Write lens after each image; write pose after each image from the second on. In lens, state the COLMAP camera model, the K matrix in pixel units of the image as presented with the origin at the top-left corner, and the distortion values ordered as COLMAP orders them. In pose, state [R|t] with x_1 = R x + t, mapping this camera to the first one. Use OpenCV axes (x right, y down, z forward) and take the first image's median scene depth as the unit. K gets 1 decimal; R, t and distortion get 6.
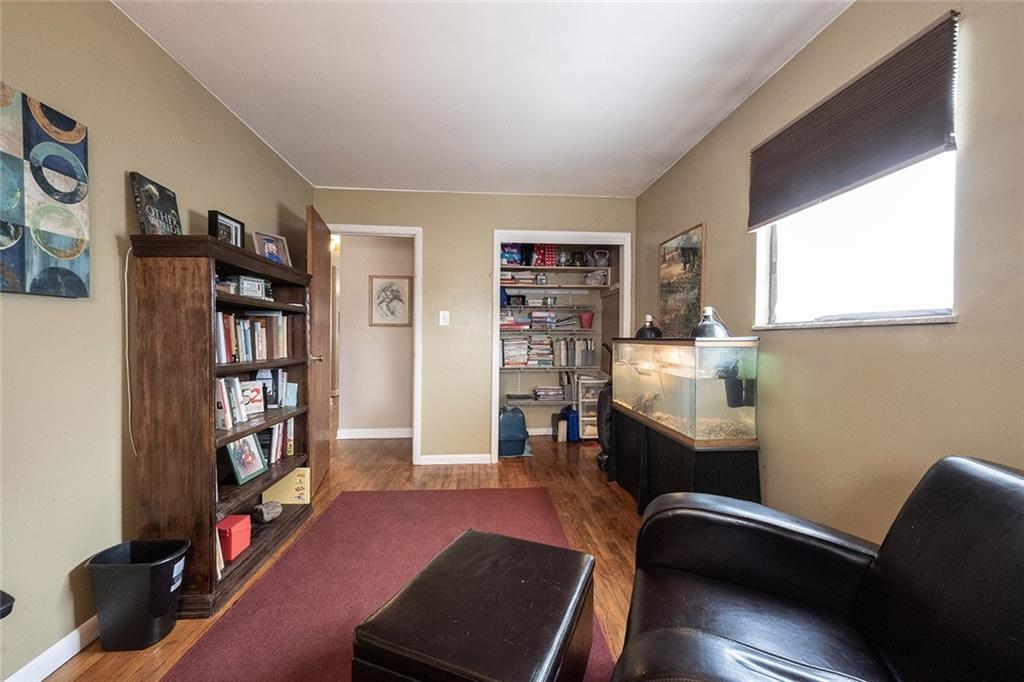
lens RADIAL K [[401.3, 0, 512.0], [0, 401.3, 341.0], [0, 0, 1]] dist [-0.000377, 0.000066]
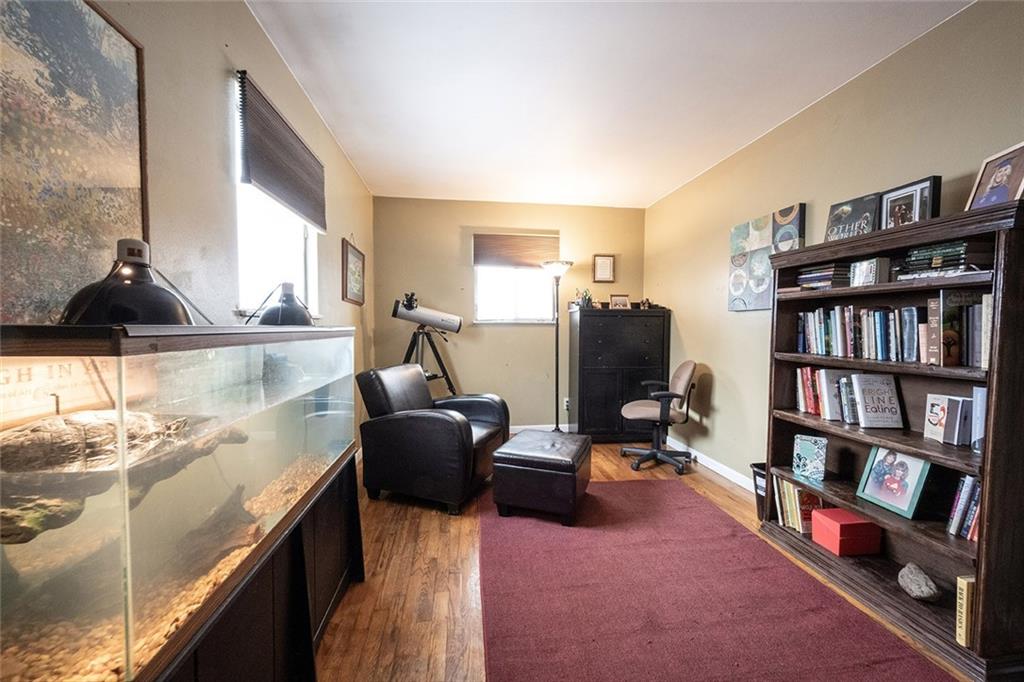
lens RADIAL K [[401.3, 0, 512.0], [0, 401.3, 341.0], [0, 0, 1]] dist [-0.000377, 0.000066]
pose [[-0.998737, -0.007282, -0.049711, 0.138241], [-0.009426, 0.999030, 0.043022, -0.017029], [0.049349, 0.043436, -0.997837, 1.771357]]
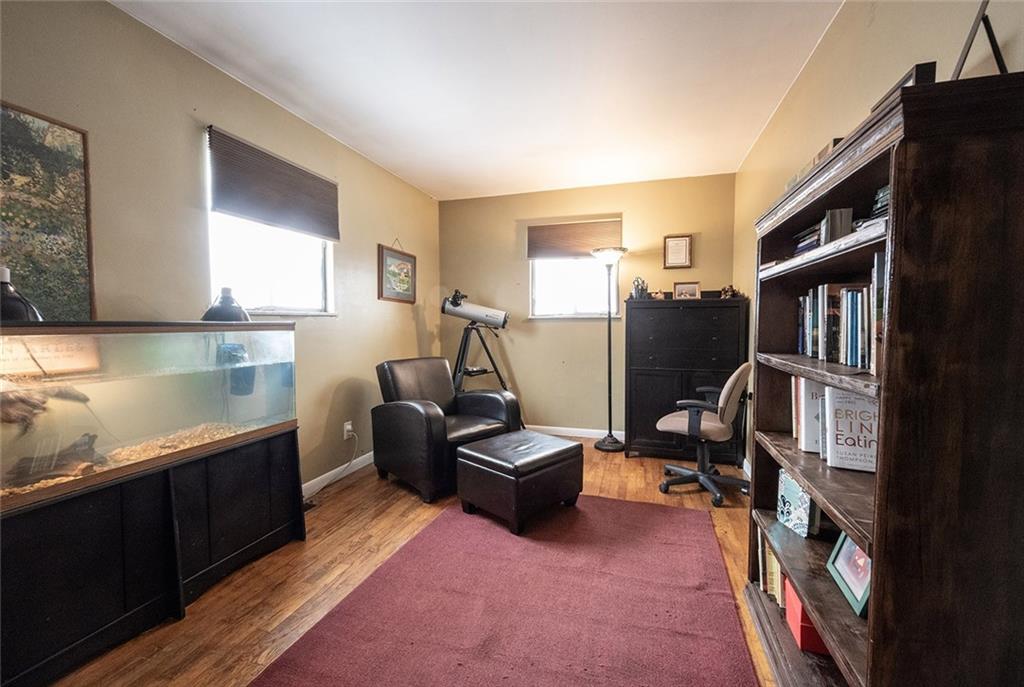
lens RADIAL K [[415.4, 0, 512.2], [0, 415.4, 340.3], [0, 0, 1]] dist [-0.000316, -0.000570]
pose [[-0.929945, -0.016210, 0.367342, -0.440589], [0.002216, 0.998763, 0.049683, -0.012523], [-0.367693, 0.047017, -0.928758, 1.669335]]
